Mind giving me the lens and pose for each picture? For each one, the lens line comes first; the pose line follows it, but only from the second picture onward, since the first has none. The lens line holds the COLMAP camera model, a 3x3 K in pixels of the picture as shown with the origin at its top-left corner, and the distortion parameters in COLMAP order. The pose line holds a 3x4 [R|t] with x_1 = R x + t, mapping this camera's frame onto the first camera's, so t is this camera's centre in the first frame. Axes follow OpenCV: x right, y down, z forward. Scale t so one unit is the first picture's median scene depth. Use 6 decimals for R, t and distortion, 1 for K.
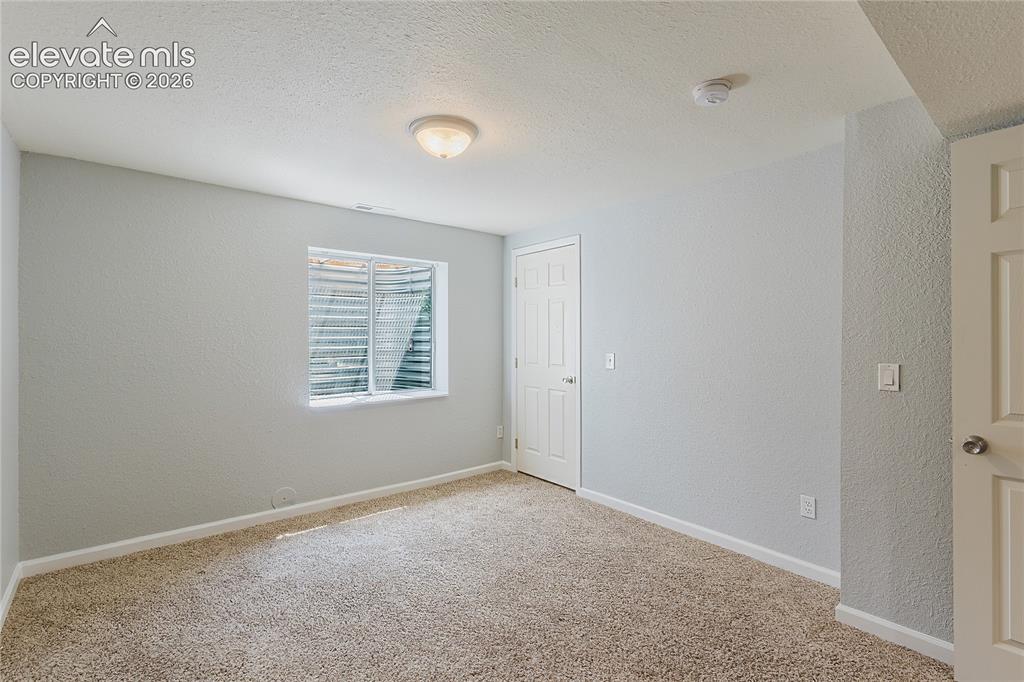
lens RADIAL K [[469.0, 0, 512.6], [0, 469.0, 335.8], [0, 0, 1]] dist [0.000611, 0.000053]
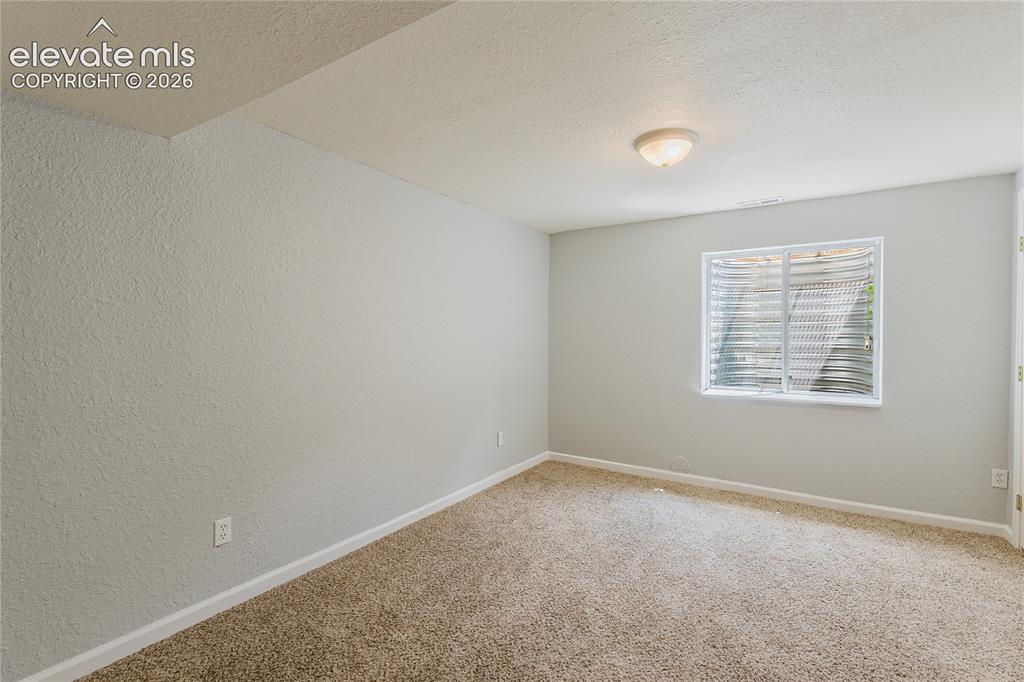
lens RADIAL K [[469.0, 0, 512.6], [0, 469.0, 335.8], [0, 0, 1]] dist [0.000611, 0.000053]
pose [[0.284302, 0.003296, -0.958729, 0.486106], [0.003697, 0.999983, 0.004534, 0.003661], [0.958728, -0.004833, 0.284285, 0.214467]]
